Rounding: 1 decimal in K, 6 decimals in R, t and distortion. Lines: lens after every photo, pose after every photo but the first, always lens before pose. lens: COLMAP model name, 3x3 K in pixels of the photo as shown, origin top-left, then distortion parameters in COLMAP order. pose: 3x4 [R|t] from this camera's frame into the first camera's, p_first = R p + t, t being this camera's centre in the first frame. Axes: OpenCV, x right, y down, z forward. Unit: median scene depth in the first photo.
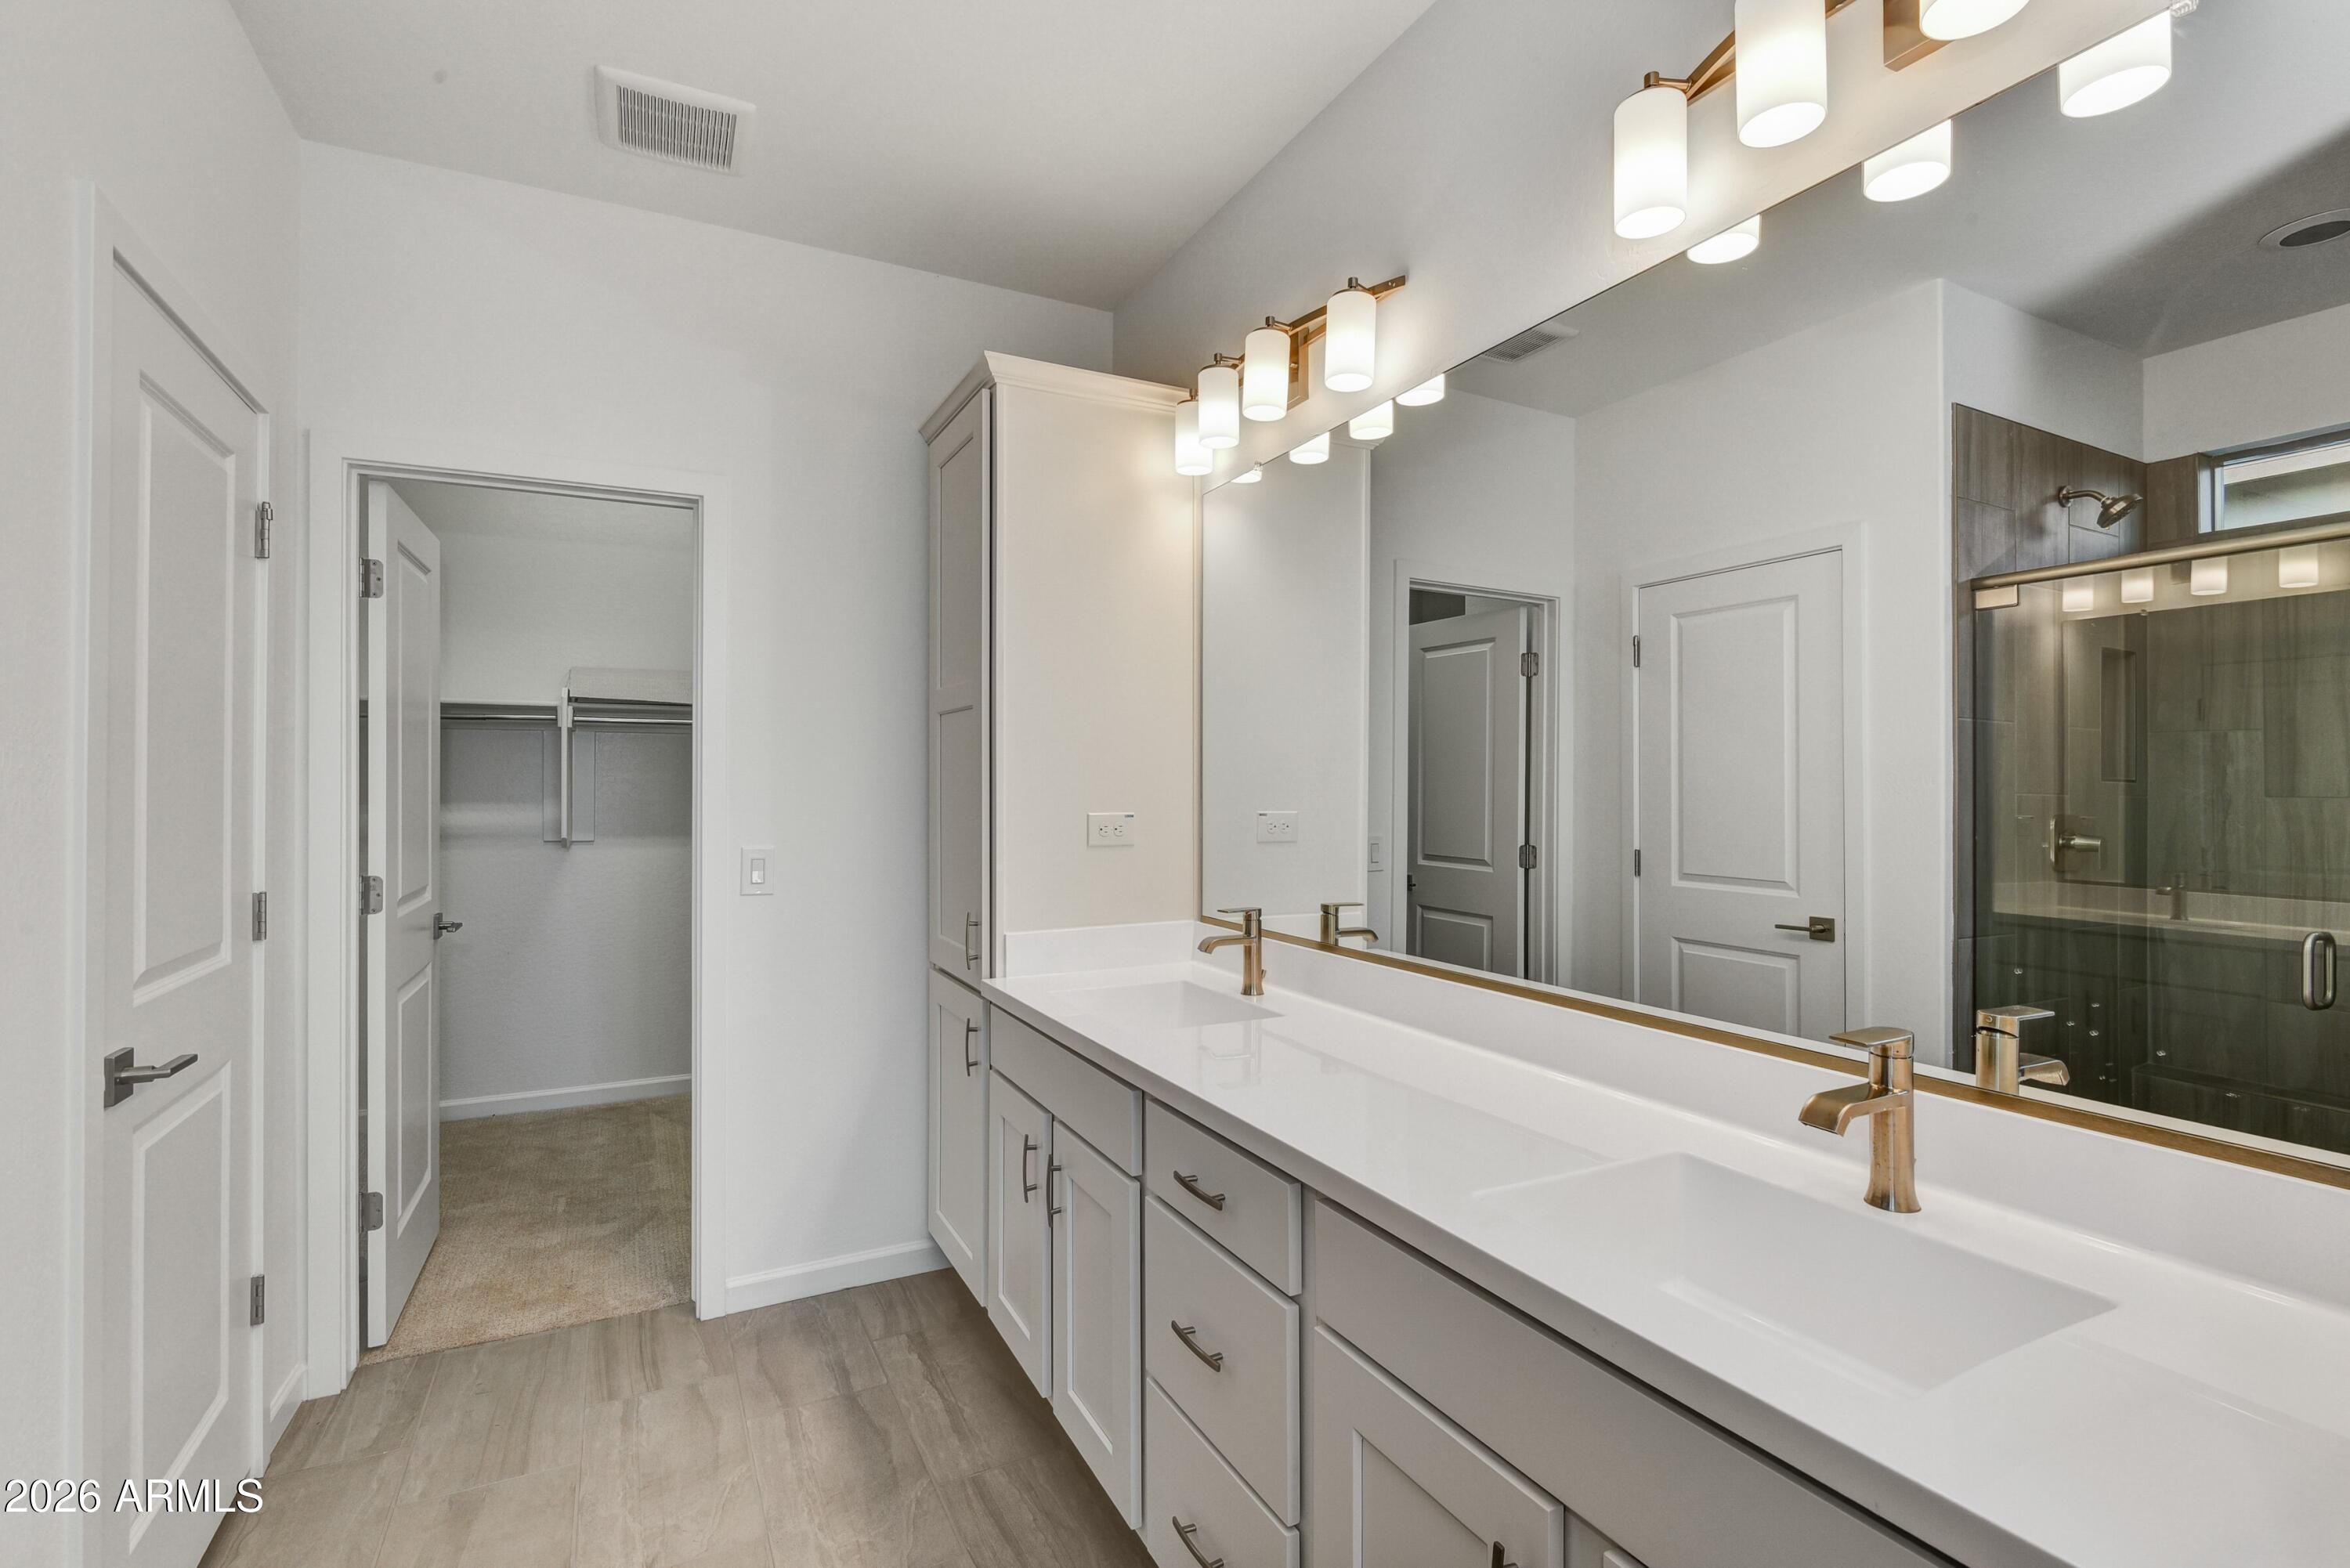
lens RADIAL K [[1081.9, 0, 1178.2], [0, 1081.9, 782.4], [0, 0, 1]] dist [0.003203, -0.005762]
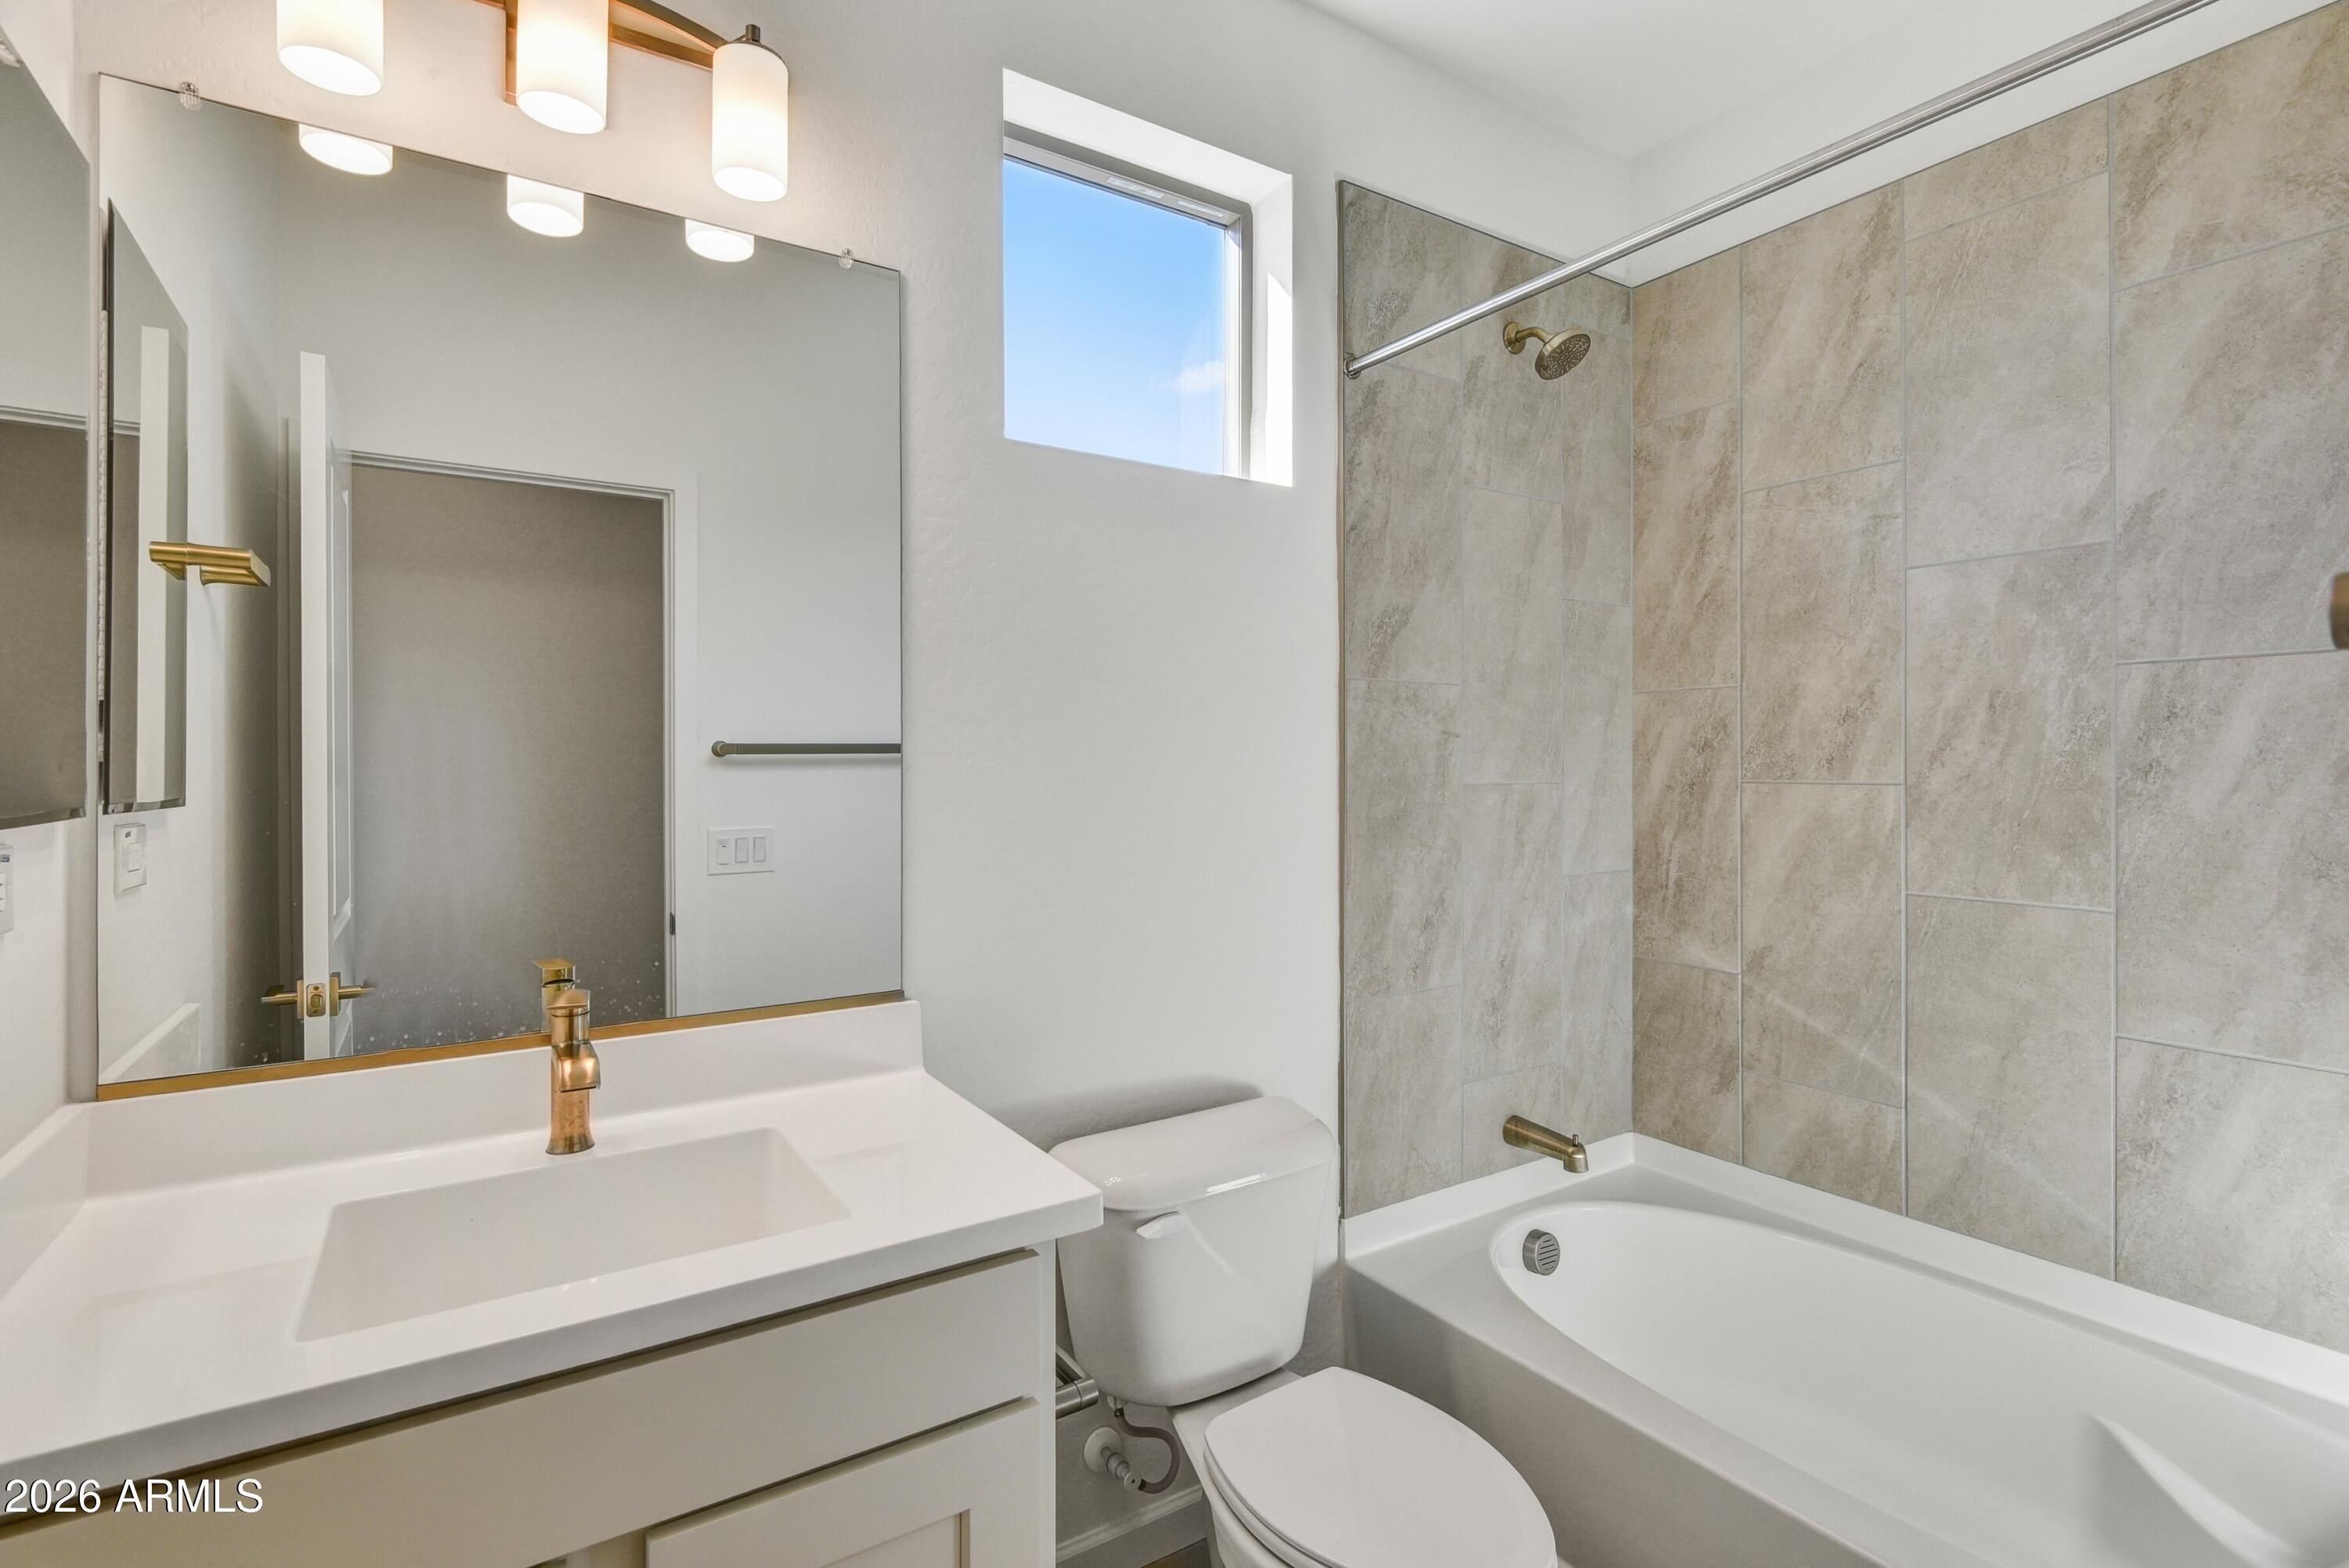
lens RADIAL K [[1081.4, 0, 1176.2], [0, 1081.4, 781.9], [0, 0, 1]] dist [0.003203, -0.005762]
pose [[-0.103566, -0.003276, 0.994617, -0.496028], [-0.003257, 0.999990, 0.002955, 0.007810], [-0.994617, -0.002934, -0.103576, 0.488002]]
